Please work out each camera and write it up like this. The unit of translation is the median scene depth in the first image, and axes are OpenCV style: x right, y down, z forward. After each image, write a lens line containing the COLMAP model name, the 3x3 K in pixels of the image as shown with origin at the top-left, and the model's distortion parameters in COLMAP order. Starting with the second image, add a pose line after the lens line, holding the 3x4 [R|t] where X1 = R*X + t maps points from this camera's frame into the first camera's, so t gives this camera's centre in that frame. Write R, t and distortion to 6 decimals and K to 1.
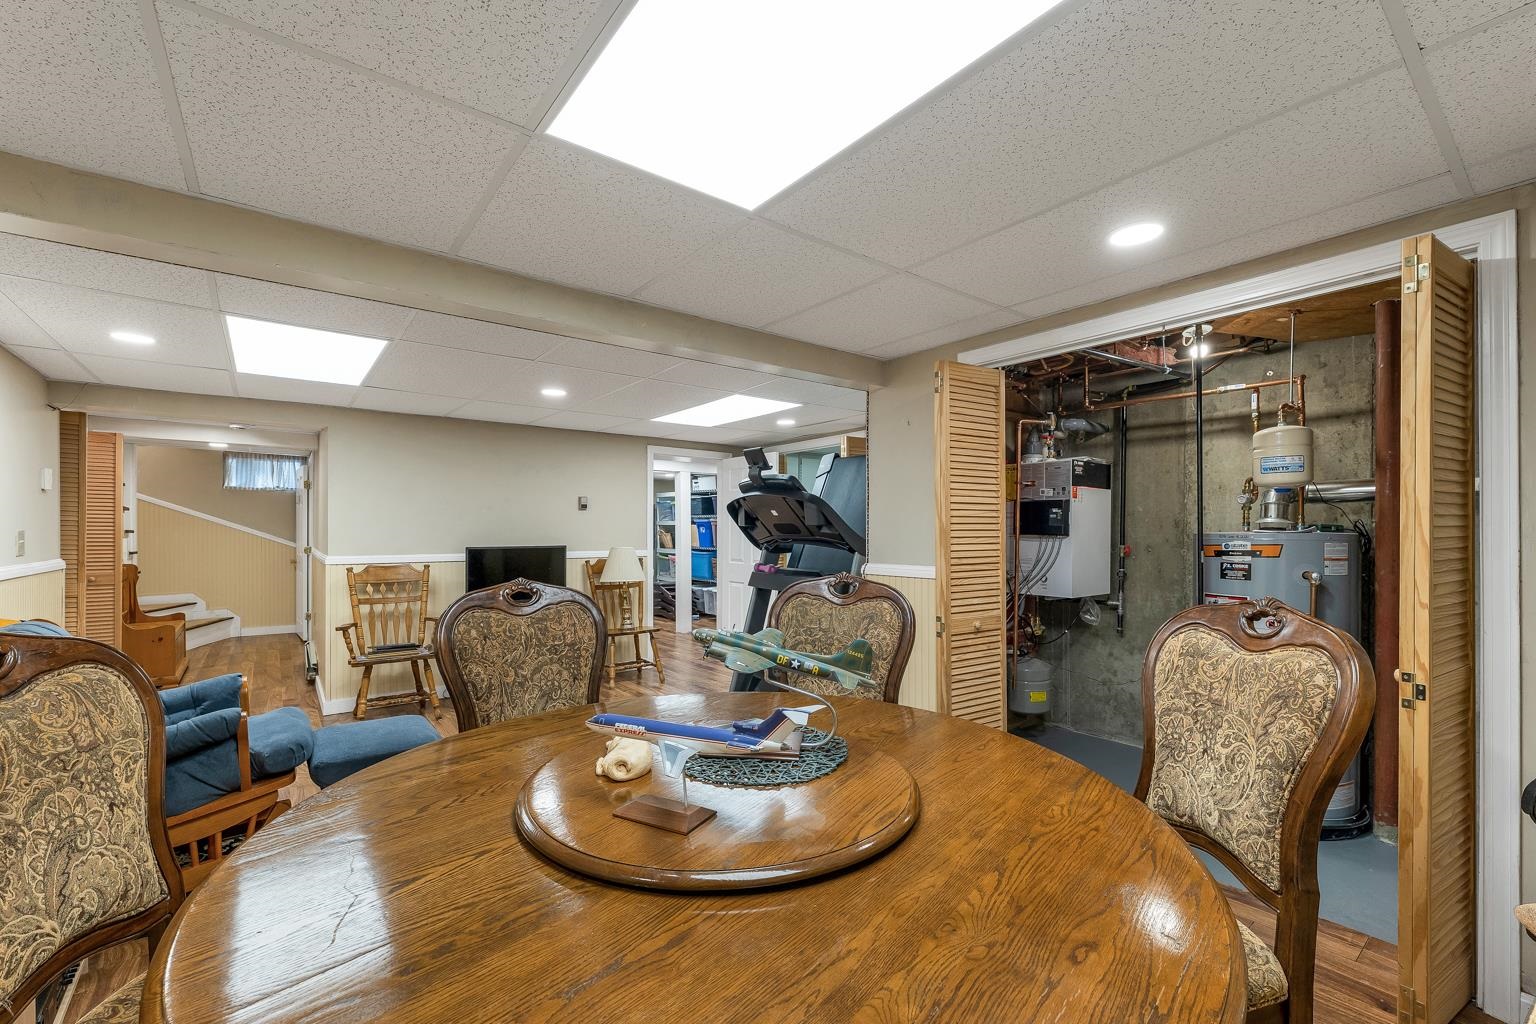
lens RADIAL K [[629.2, 0, 762.0], [0, 629.2, 522.6], [0, 0, 1]] dist [-0.000951, -0.000145]
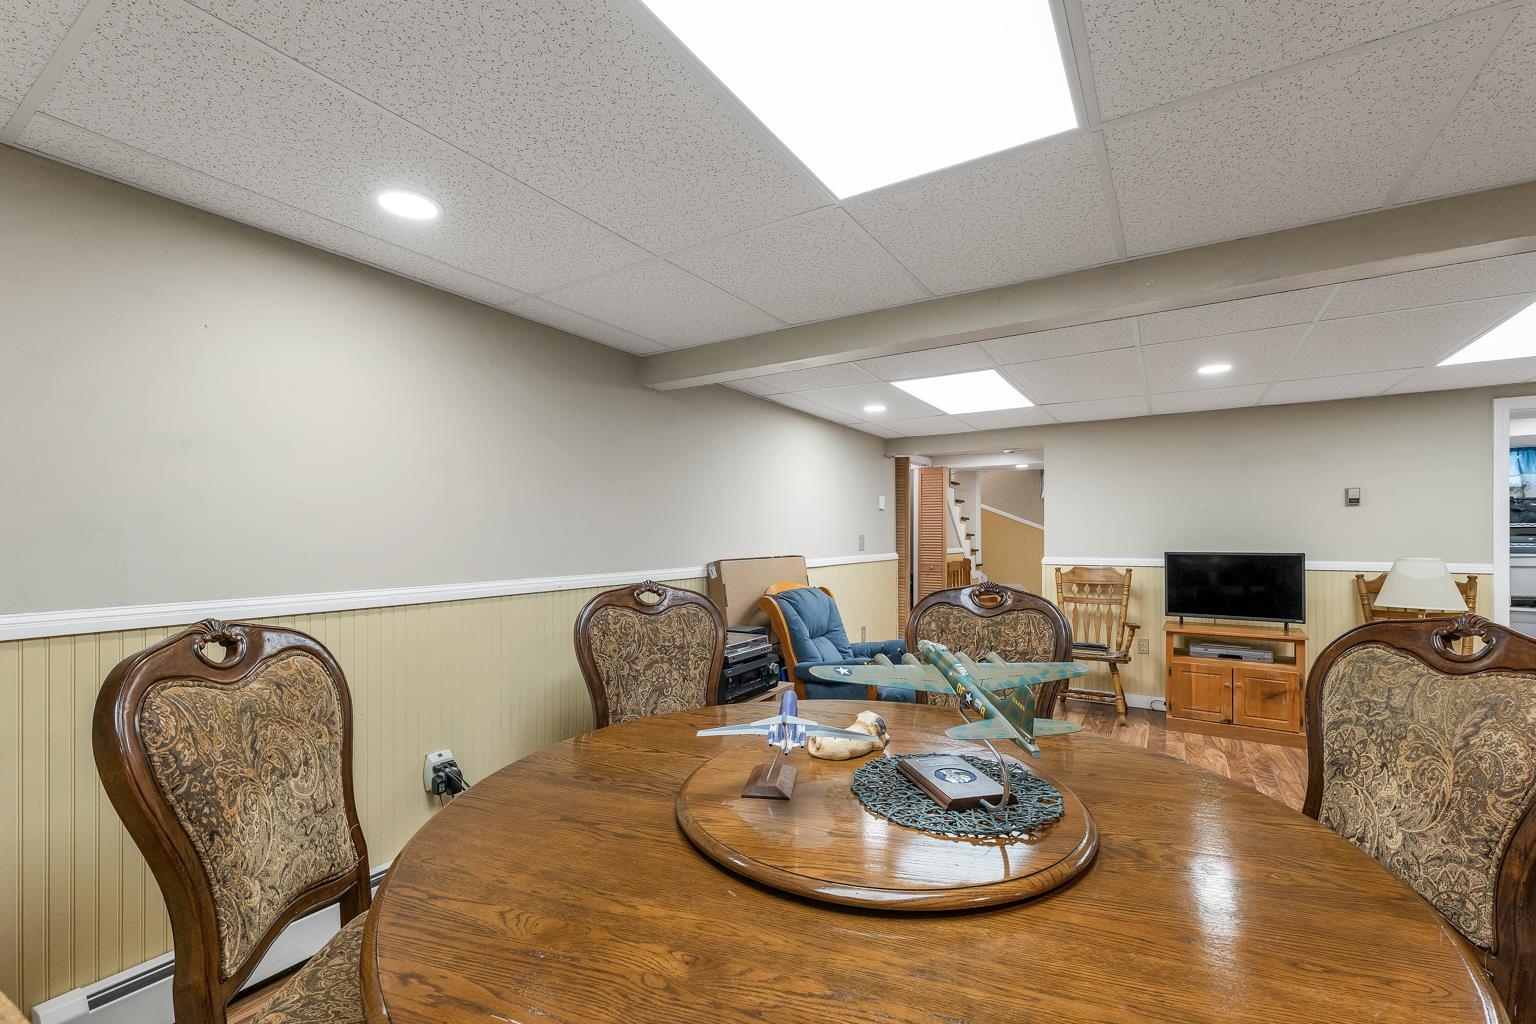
lens RADIAL K [[643.2, 0, 788.0], [0, 643.2, 521.4], [0, 0, 1]] dist [0.000988, 0.000239]
pose [[0.369251, -0.019610, -0.929123, 0.250108], [0.013881, 0.999782, -0.015585, 0.000912], [0.929226, -0.007142, 0.369443, 0.155673]]
